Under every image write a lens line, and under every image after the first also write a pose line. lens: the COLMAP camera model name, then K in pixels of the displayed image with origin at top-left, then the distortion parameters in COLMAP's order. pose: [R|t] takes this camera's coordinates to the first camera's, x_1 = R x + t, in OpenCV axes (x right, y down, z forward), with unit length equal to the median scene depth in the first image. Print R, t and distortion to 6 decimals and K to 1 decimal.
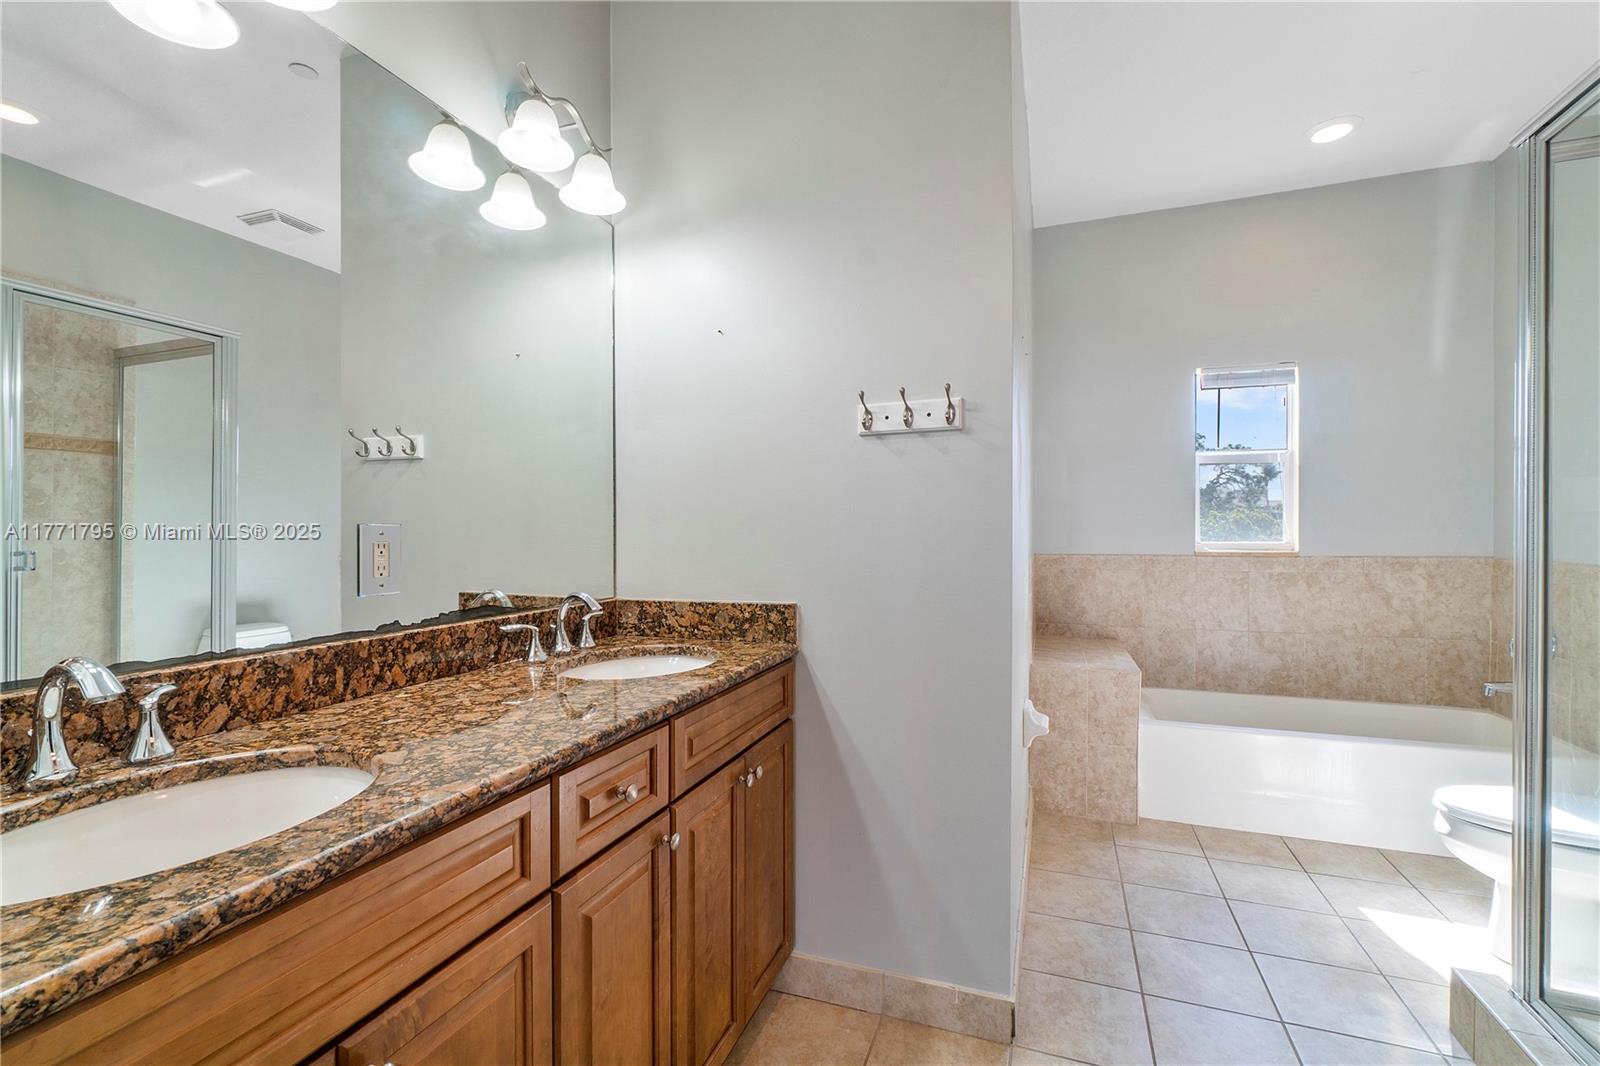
lens RADIAL K [[692.4, 0, 798.2], [0, 692.4, 533.9], [0, 0, 1]] dist [-0.003708, 0.000325]
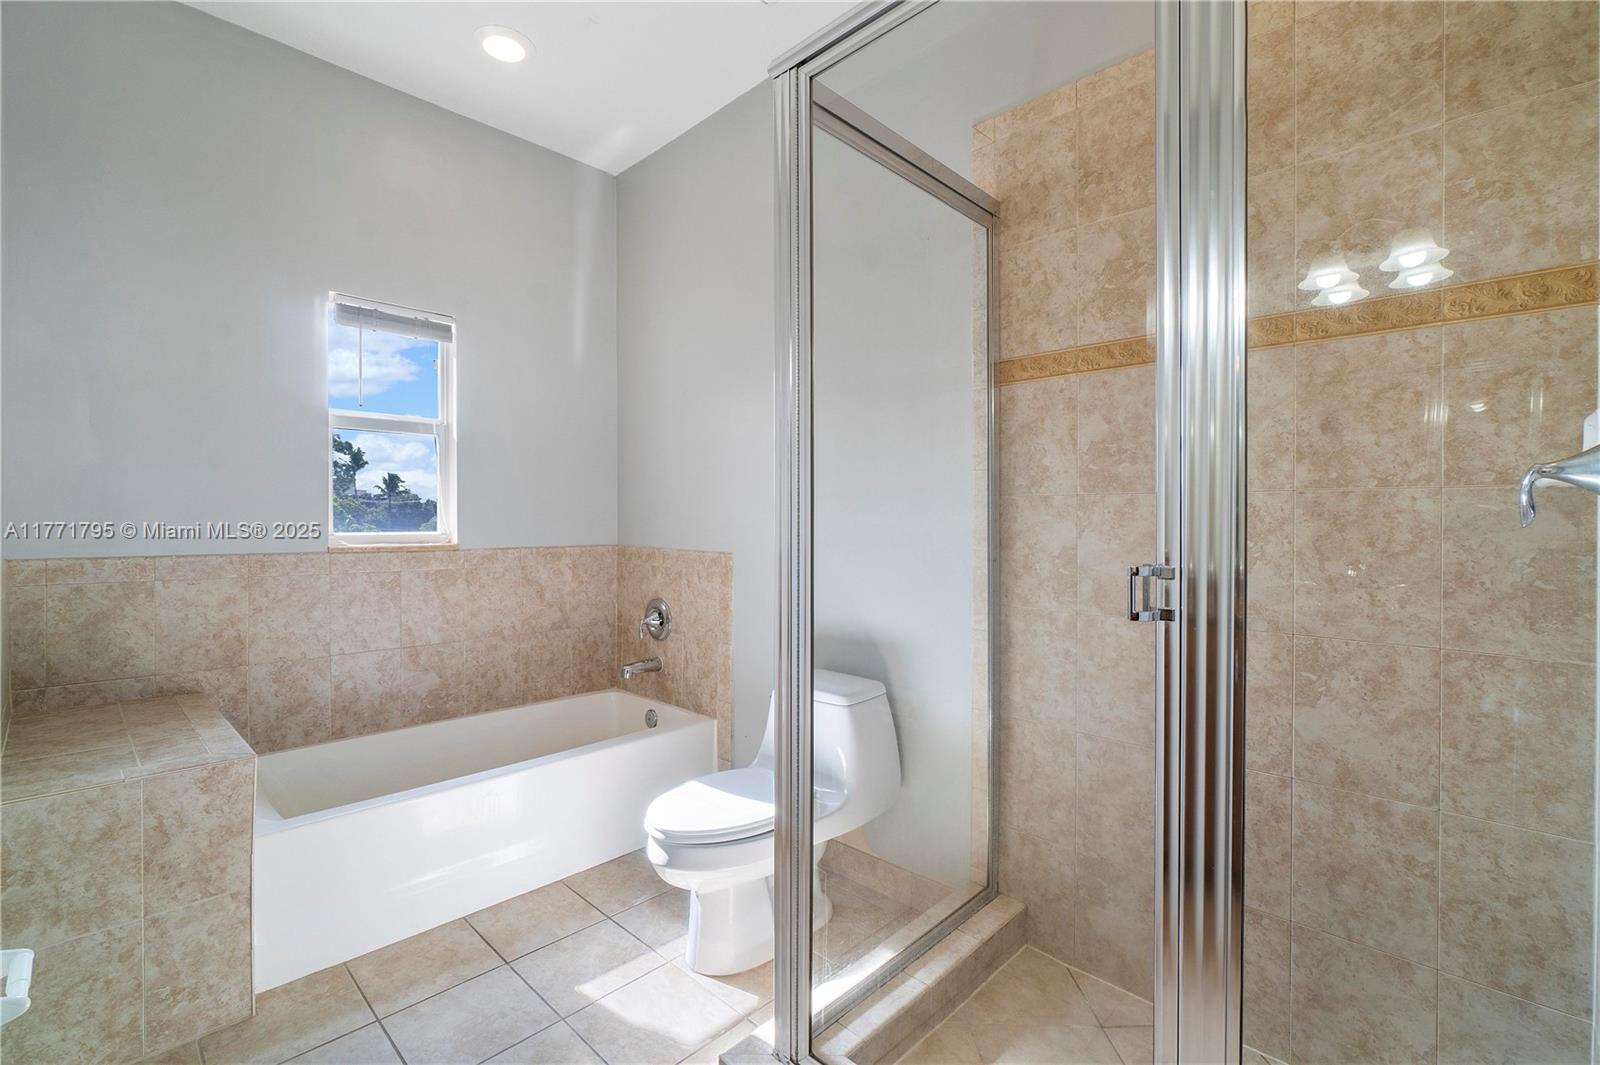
lens RADIAL K [[692.4, 0, 798.2], [0, 692.4, 533.4], [0, 0, 1]] dist [-0.003708, 0.000325]
pose [[0.394365, -0.010860, 0.918890, 0.117107], [-0.004037, 0.999900, 0.013550, -0.000343], [-0.918945, -0.009053, 0.394282, 0.292128]]
